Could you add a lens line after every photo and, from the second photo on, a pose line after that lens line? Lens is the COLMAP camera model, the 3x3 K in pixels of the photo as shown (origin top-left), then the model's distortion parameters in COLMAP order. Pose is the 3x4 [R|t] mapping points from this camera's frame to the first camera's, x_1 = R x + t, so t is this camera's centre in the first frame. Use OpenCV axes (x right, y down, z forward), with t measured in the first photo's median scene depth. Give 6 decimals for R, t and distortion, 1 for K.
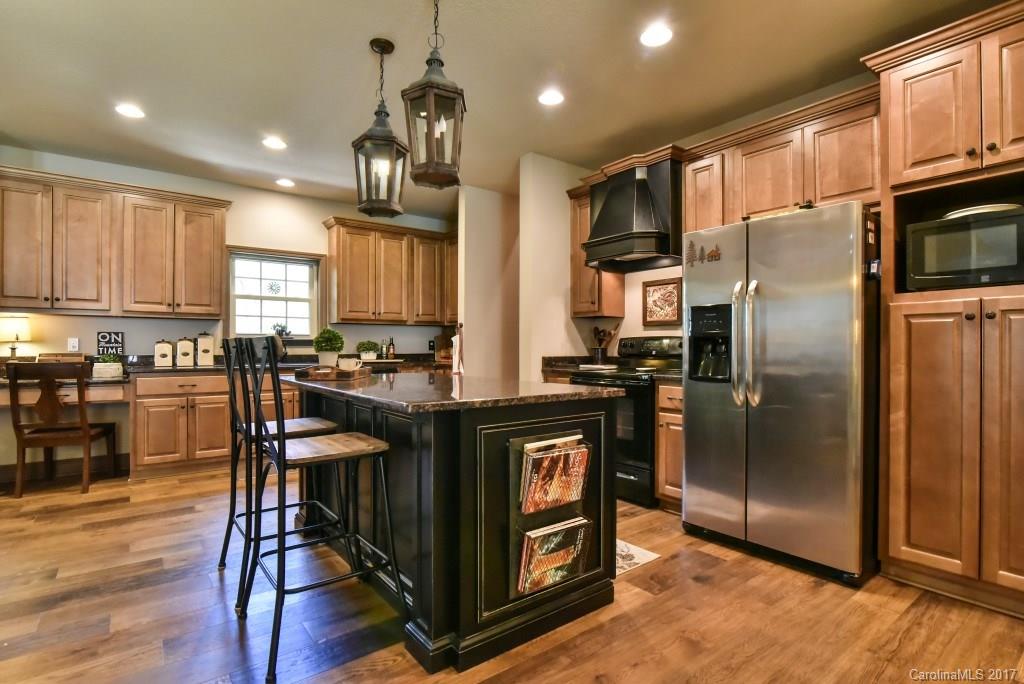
lens RADIAL K [[500.2, 0, 510.9], [0, 500.2, 349.7], [0, 0, 1]] dist [-0.025512, 0.001667]
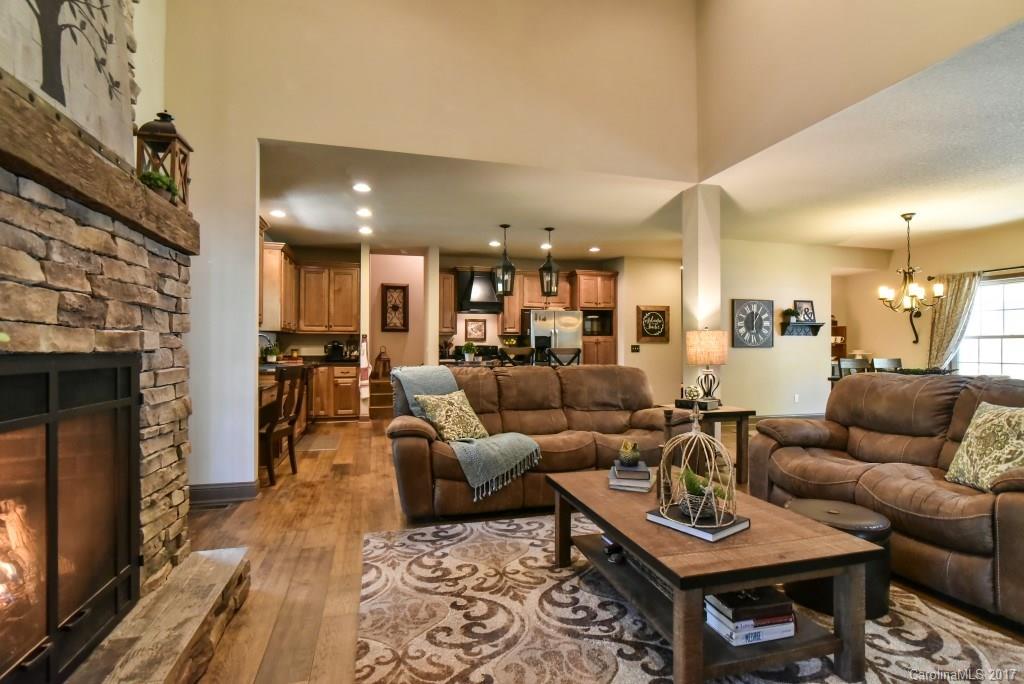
lens RADIAL K [[500.2, 0, 508.4], [0, 500.2, 343.1], [0, 0, 1]] dist [-0.025512, 0.001667]
pose [[0.374052, 0.008437, 0.927369, -1.529606], [0.005516, 0.999921, -0.011322, -0.009443], [-0.927391, 0.009350, 0.373976, 0.045329]]
